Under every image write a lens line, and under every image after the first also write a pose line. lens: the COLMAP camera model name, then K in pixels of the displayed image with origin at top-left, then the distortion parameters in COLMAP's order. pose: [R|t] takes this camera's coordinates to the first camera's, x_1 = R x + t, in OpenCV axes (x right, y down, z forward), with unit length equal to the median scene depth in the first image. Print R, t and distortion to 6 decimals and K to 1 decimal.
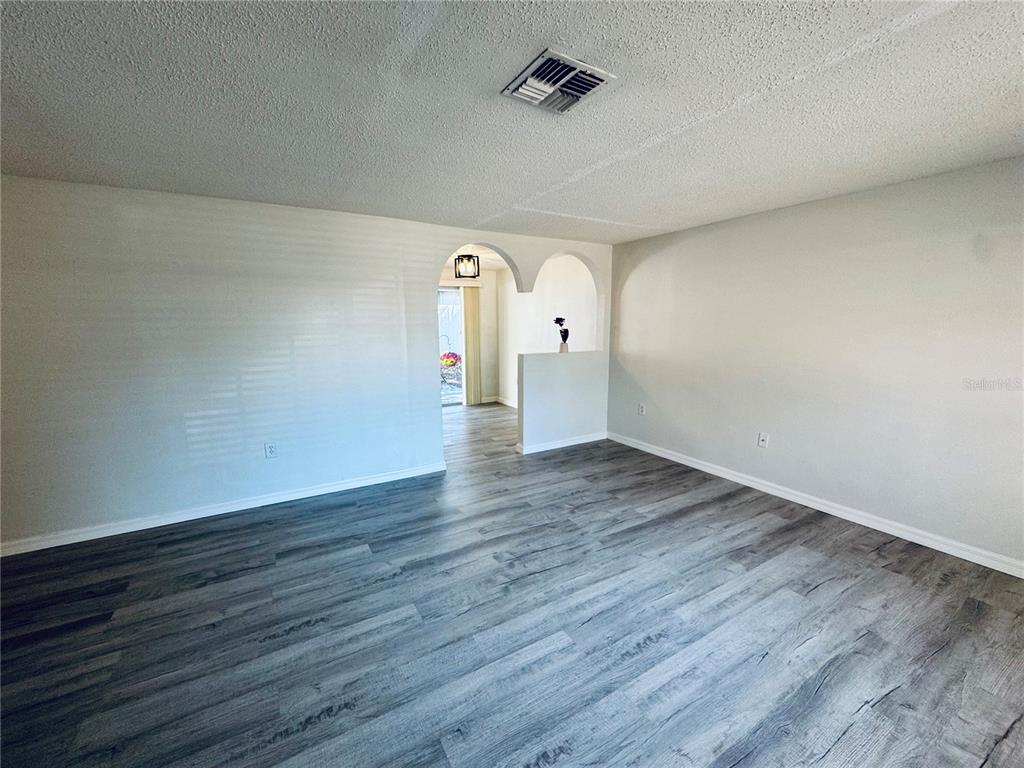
lens RADIAL K [[417.3, 0, 512.5], [0, 417.3, 384.5], [0, 0, 1]] dist [0.000327, 0.000100]
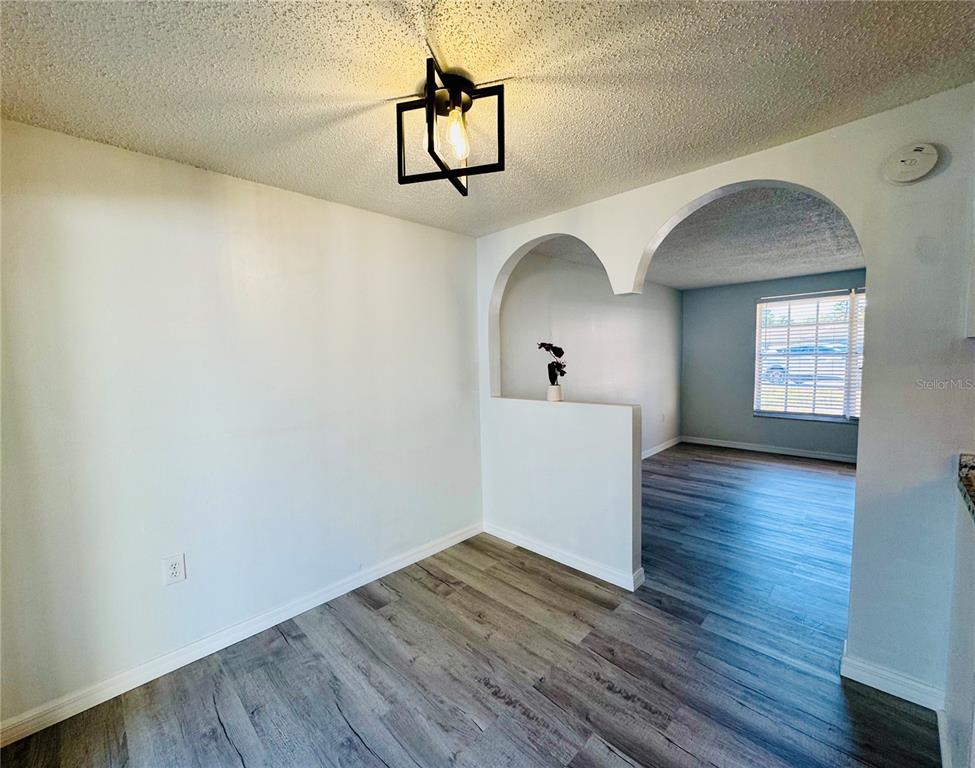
lens RADIAL K [[411.0, 0, 485.5], [0, 411.0, 386.4], [0, 0, 1]] dist [-0.000849, -0.000041]
pose [[-0.258026, -0.049411, 0.964874, -0.822750], [0.172878, 0.980212, 0.096427, -0.329427], [-0.950545, 0.191686, -0.244378, 2.480757]]
